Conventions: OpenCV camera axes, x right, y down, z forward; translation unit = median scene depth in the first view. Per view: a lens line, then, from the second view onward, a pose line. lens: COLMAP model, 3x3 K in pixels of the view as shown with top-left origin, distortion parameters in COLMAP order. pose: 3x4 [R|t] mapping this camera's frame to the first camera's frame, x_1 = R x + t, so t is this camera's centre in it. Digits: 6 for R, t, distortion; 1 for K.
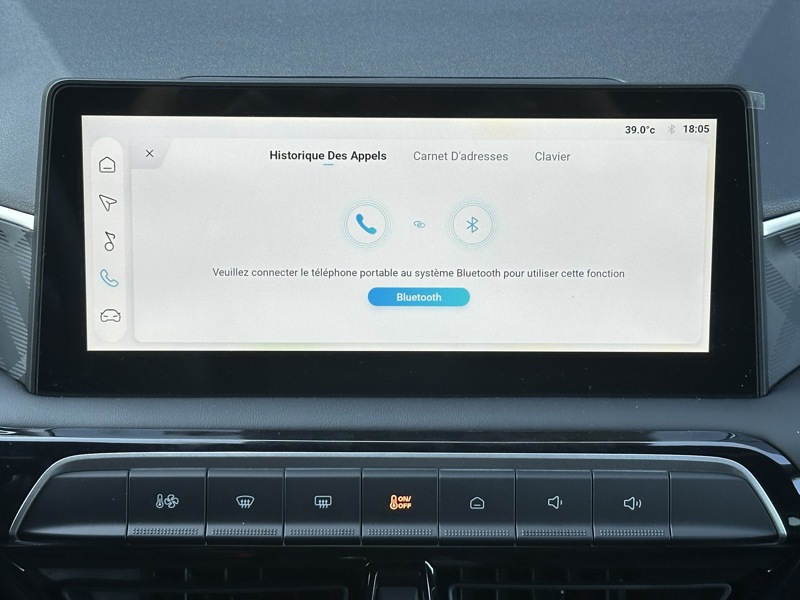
lens RADIAL K [[1795.5, 0, 400.0], [0, 1795.5, 300.0], [0, 0, 1]] dist [0.045498, 0.397591]
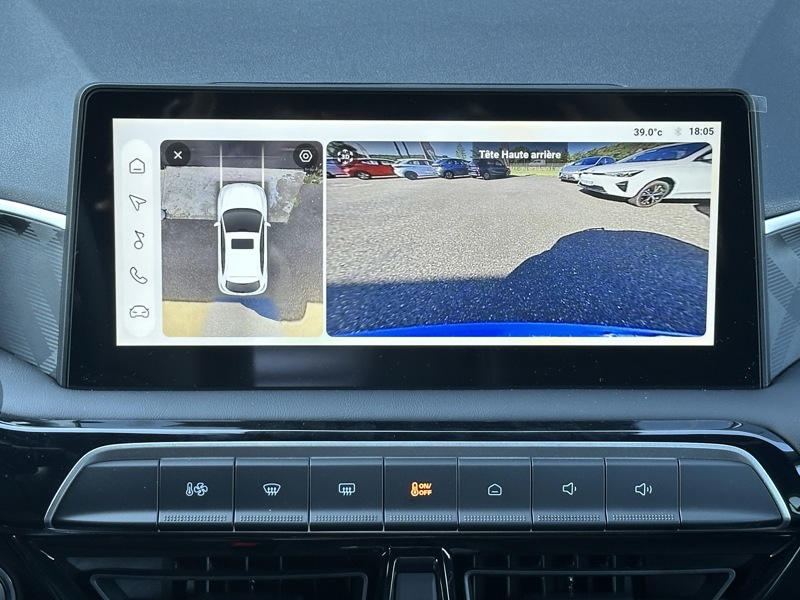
lens RADIAL K [[1795.5, 0, 400.0], [0, 1795.5, 300.0], [0, 0, 1]] dist [0.045498, 0.397591]
pose [[0.999696, -0.002511, 0.024539, -0.036709], [0.002942, 0.999842, -0.017553, 0.020925], [-0.024491, 0.017620, 0.999545, -0.040560]]
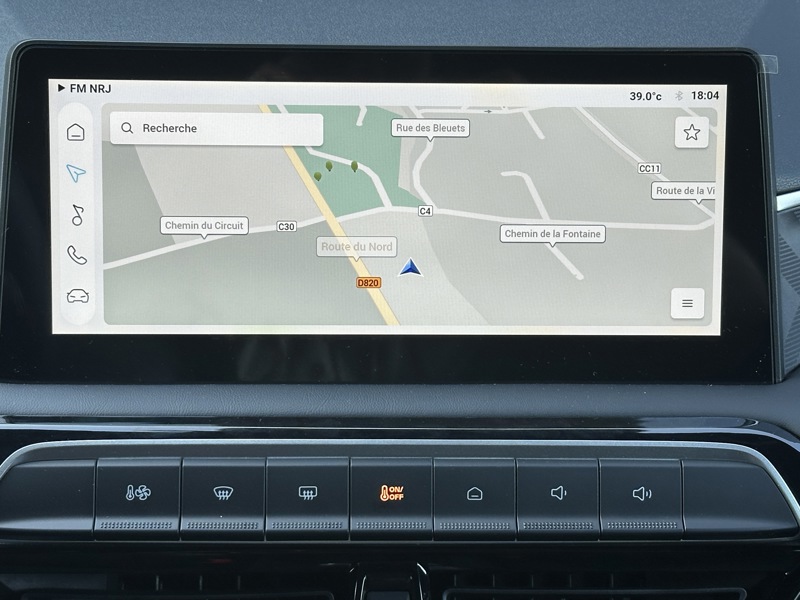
lens RADIAL K [[1793.5, 0, 410.0], [0, 1793.5, 300.1], [0, 0, 1]] dist [0.066158, 0.304126]
pose [[0.999717, -0.000946, 0.023752, -0.012031], [0.002350, 0.998247, -0.059146, 0.067078], [-0.023655, 0.059186, 0.997967, 0.071981]]
